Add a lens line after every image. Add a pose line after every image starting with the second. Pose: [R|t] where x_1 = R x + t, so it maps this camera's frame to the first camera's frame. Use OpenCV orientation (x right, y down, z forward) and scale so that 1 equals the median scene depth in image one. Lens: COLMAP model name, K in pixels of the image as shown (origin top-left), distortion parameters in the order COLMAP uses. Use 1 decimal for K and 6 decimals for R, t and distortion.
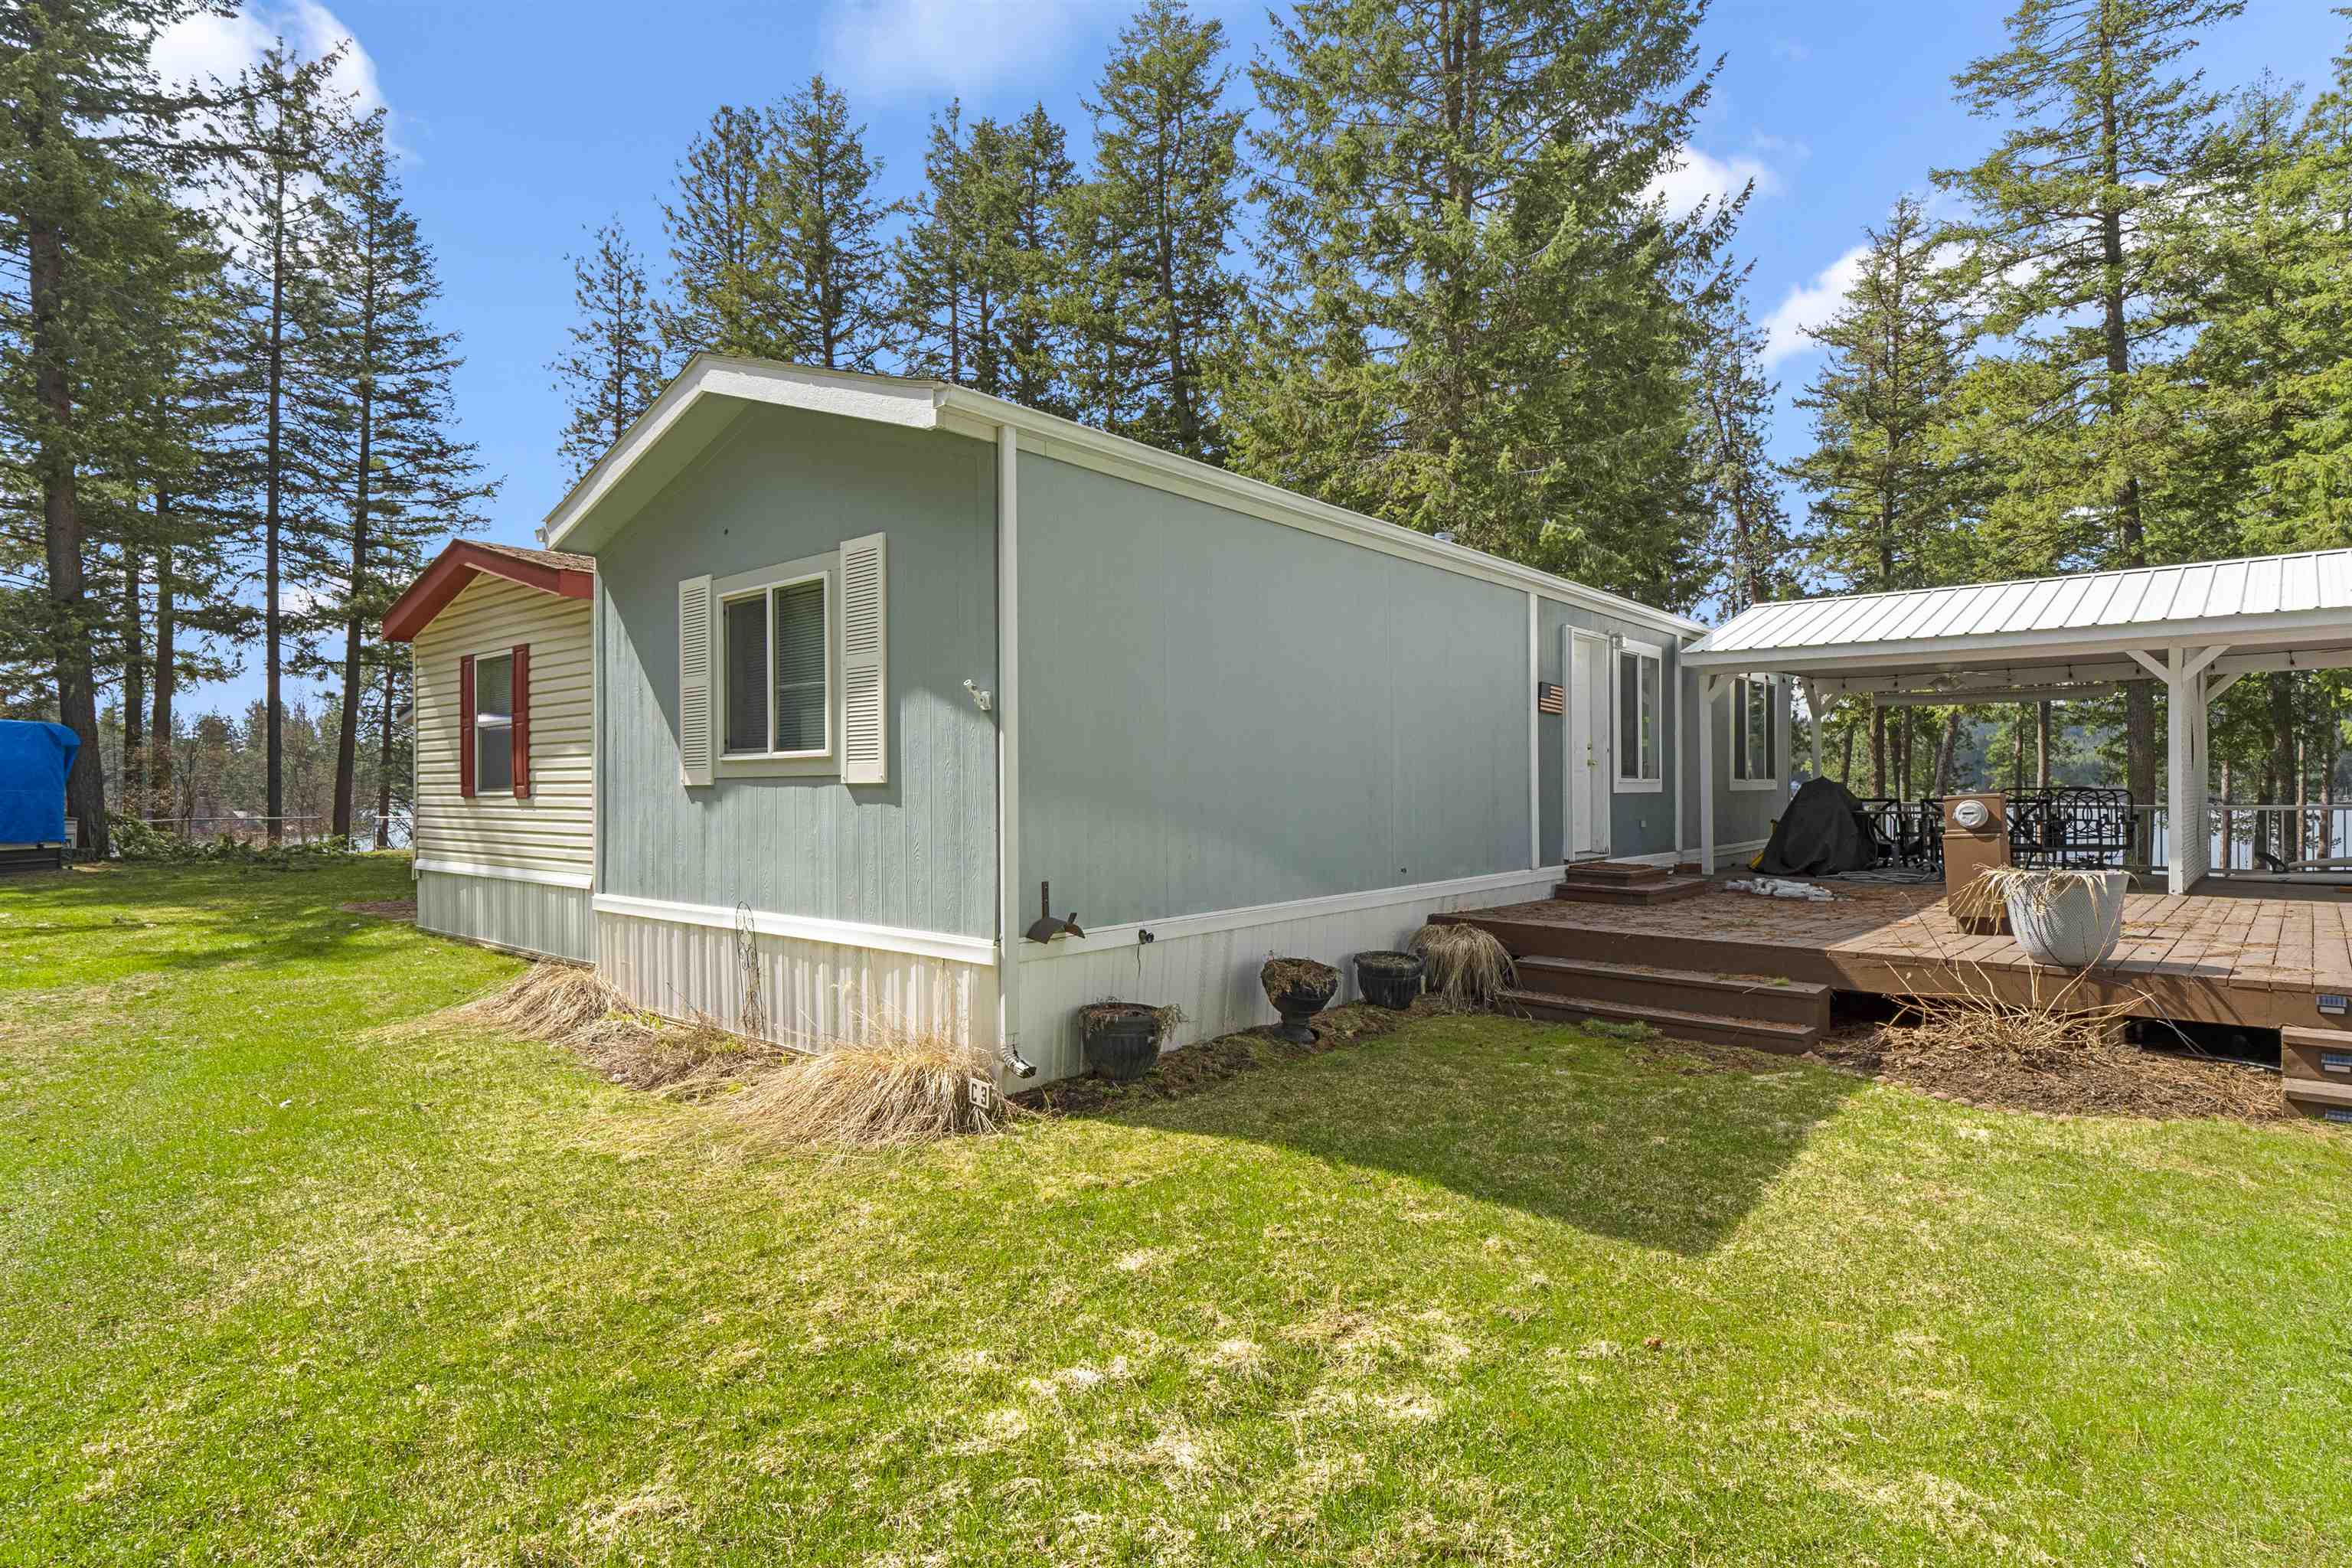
lens RADIAL K [[1181.0, 0, 1176.0], [0, 1181.0, 784.0], [0, 0, 1]] dist [0.024499, -0.018407]
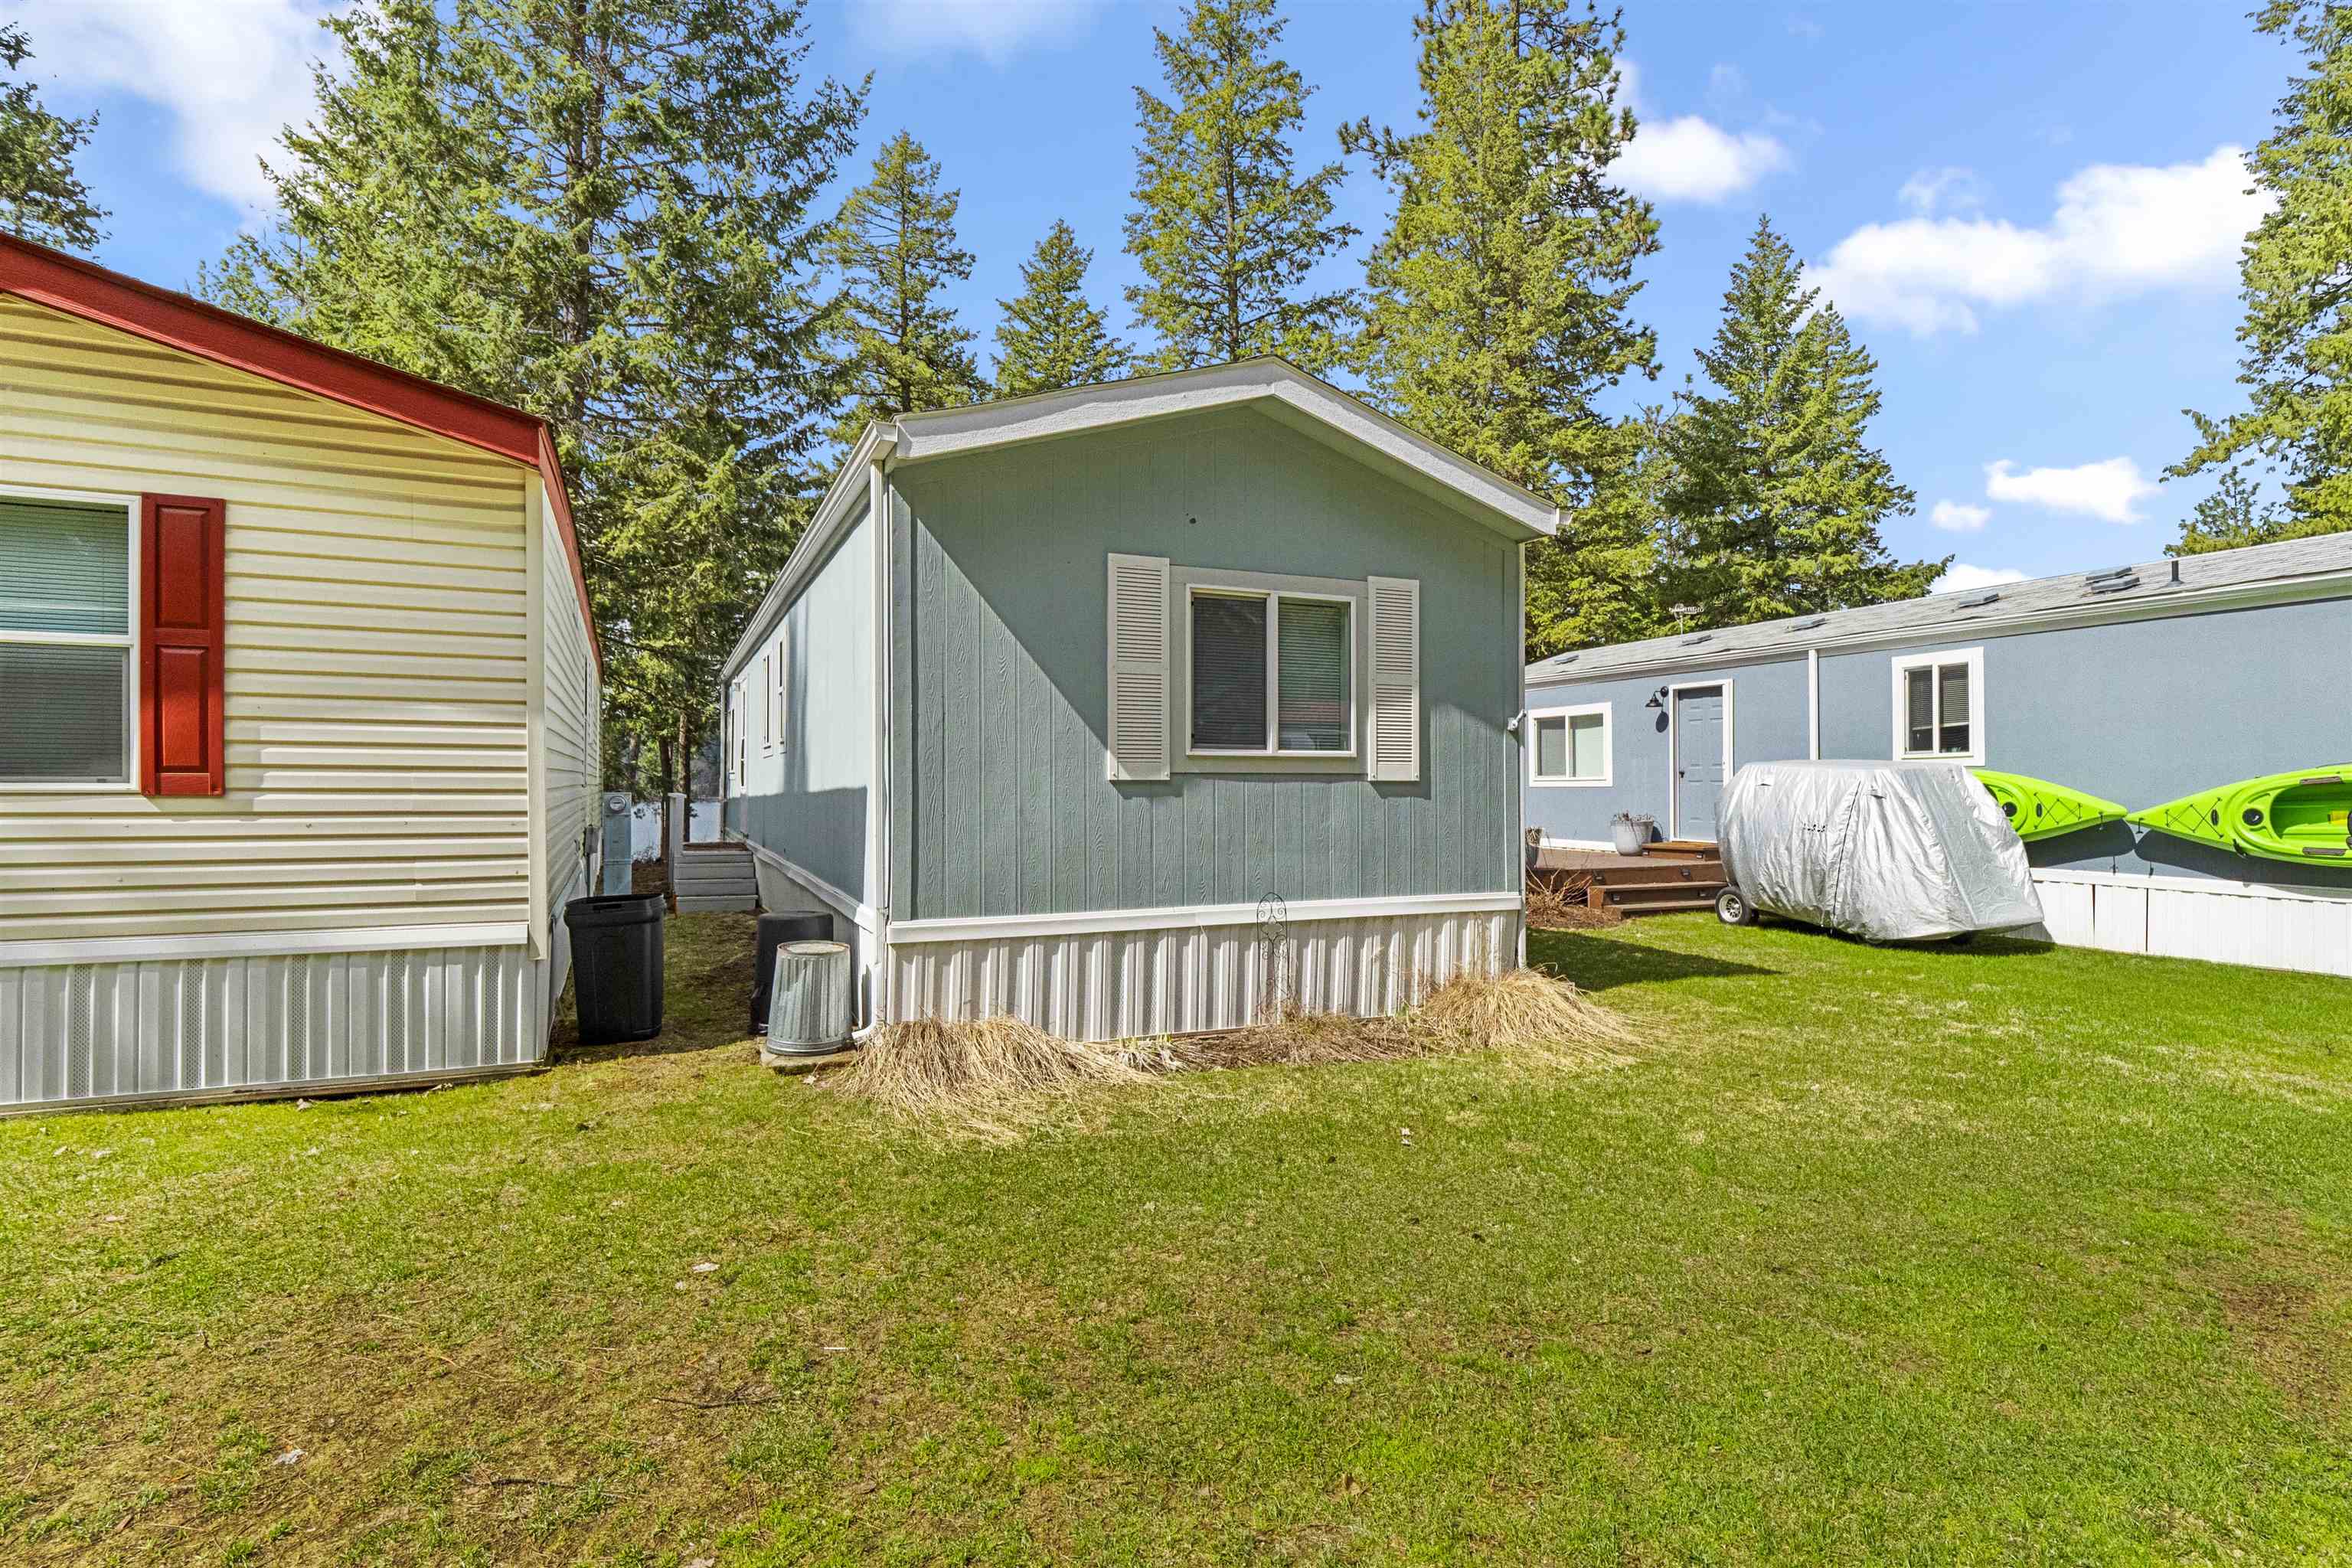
lens RADIAL K [[1129.9, 0, 1166.2], [0, 1129.9, 780.9], [0, 0, 1]] dist [0.018242, -0.014930]
pose [[0.430337, 0.011154, 0.902600, -1.294062], [-0.006892, 0.999935, -0.009070, 0.010589], [-0.902642, -0.002318, 0.430386, 0.652774]]
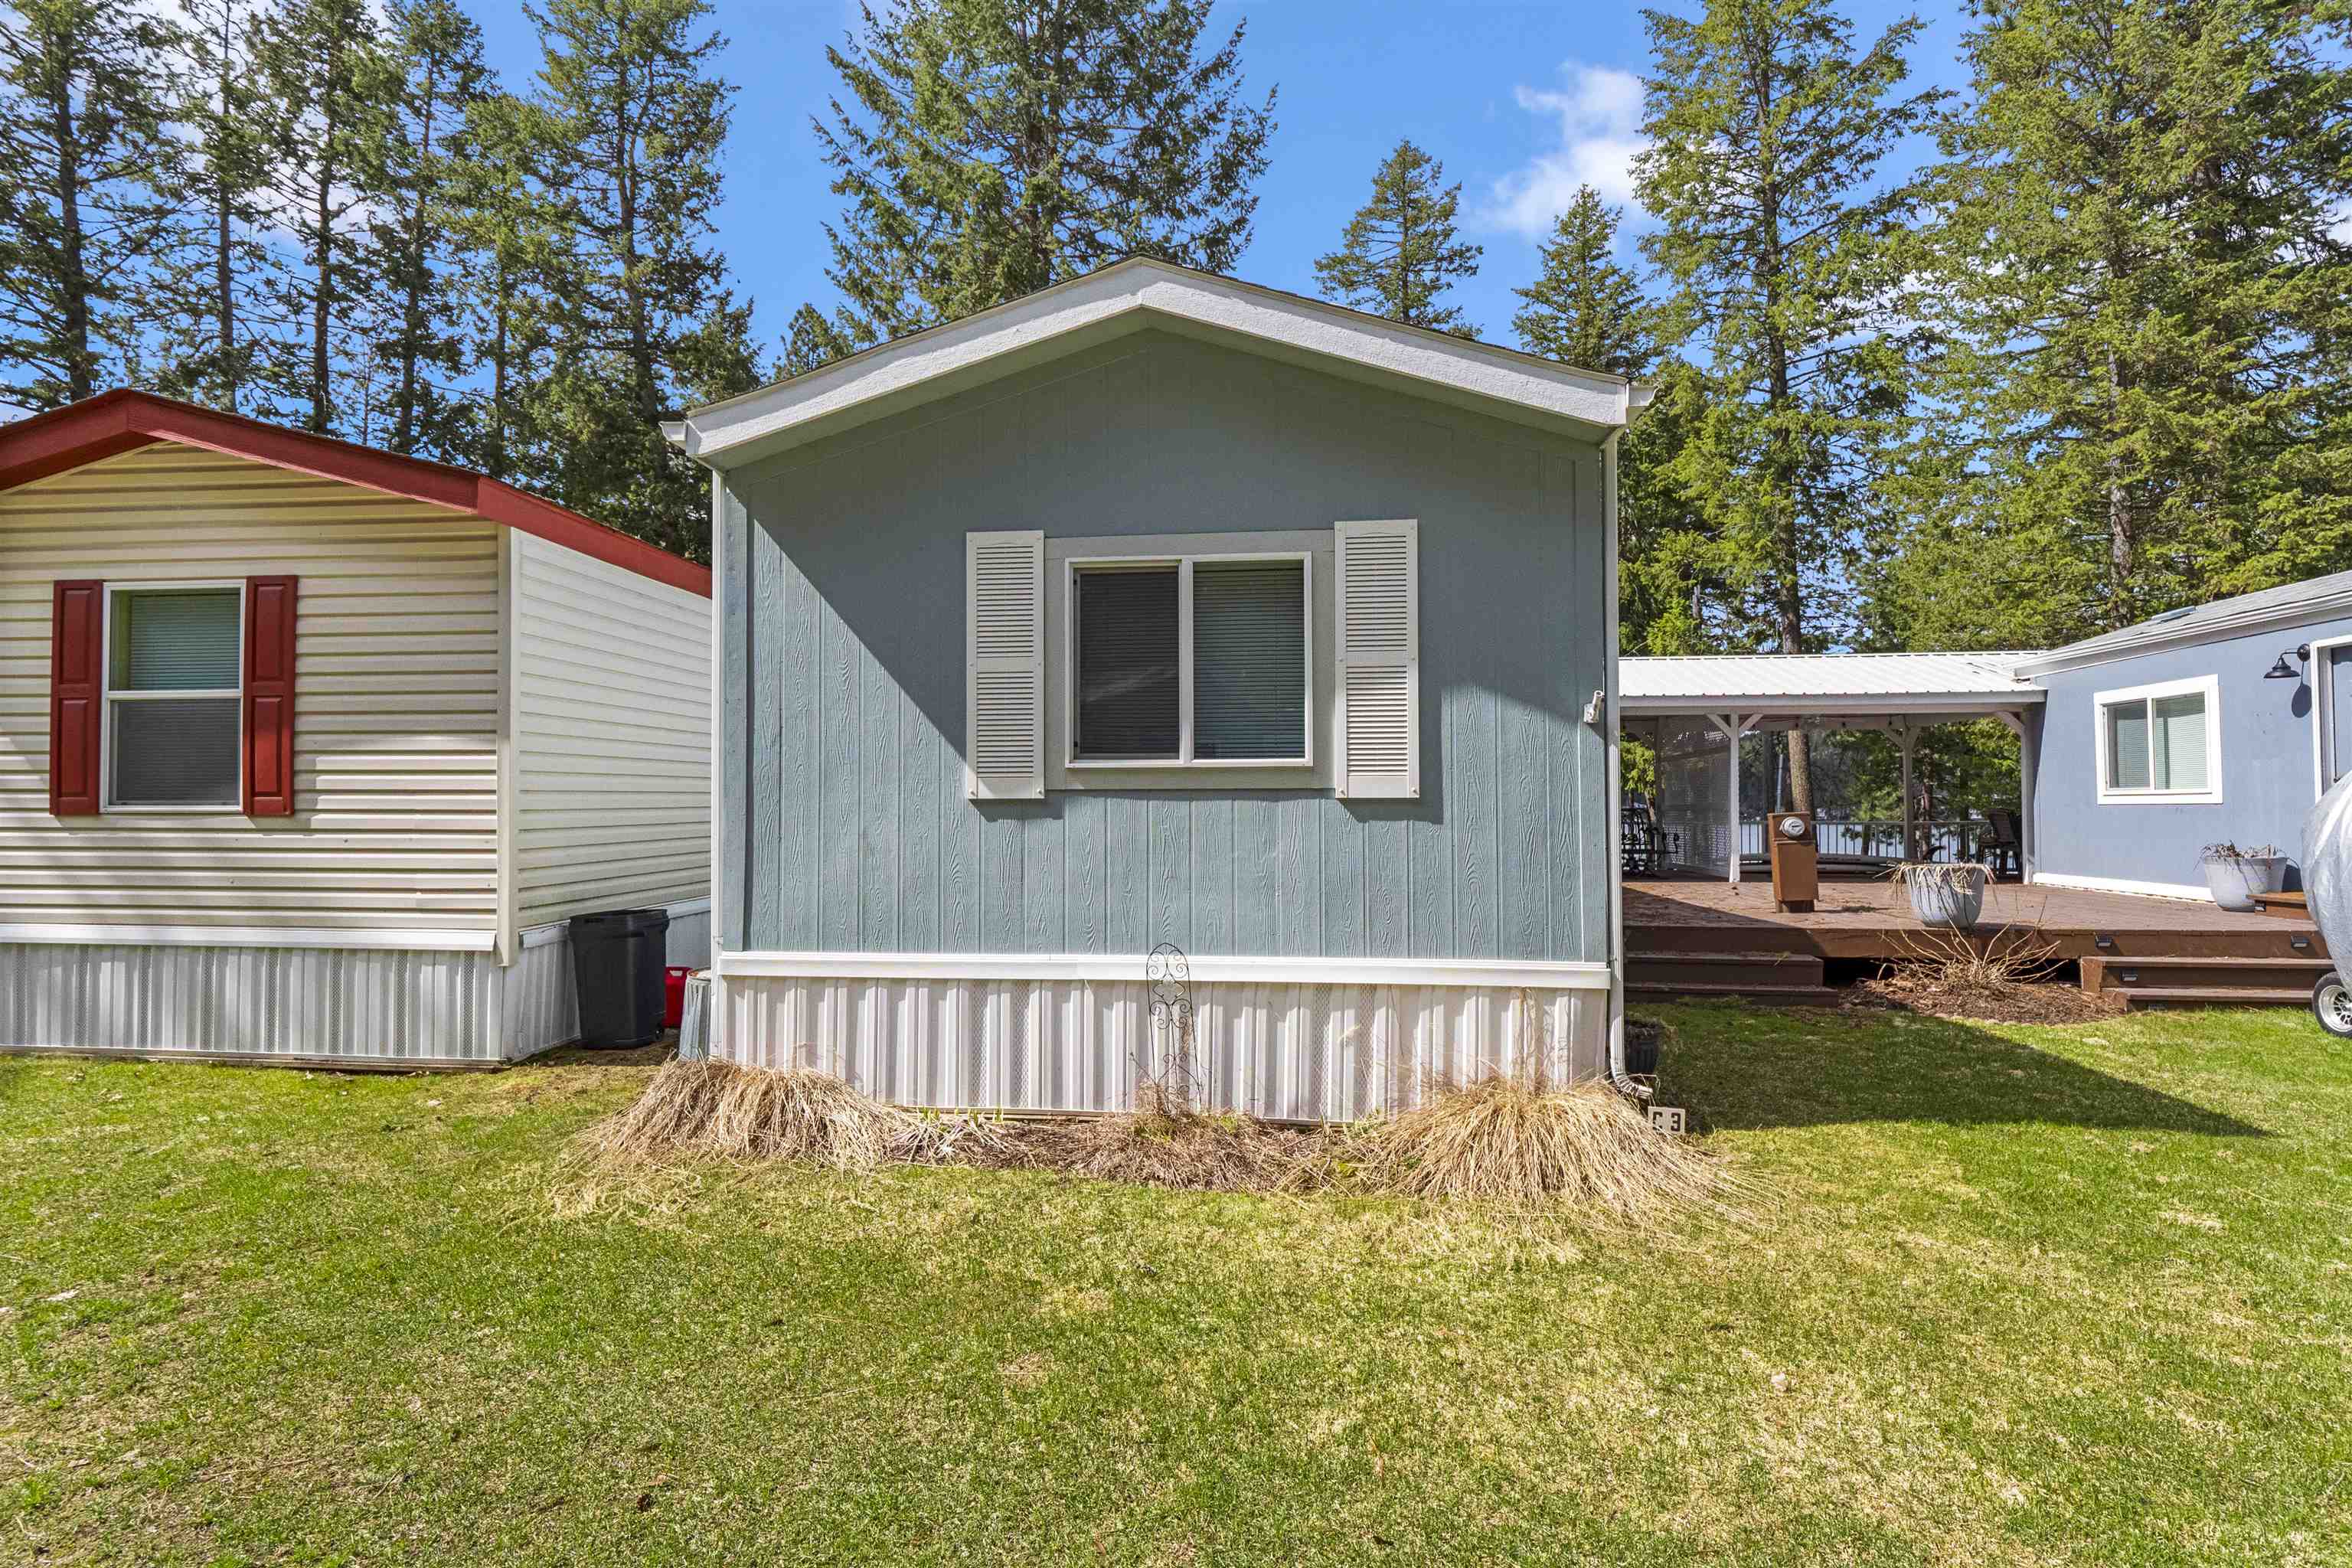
lens RADIAL K [[1129.9, 0, 1166.2], [0, 1129.9, 780.9], [0, 0, 1]] dist [0.018242, -0.014930]
pose [[0.823916, 0.017117, 0.566453, -0.799090], [-0.005907, 0.999749, -0.021618, 0.005285], [-0.566681, 0.014465, 0.823810, 0.362204]]
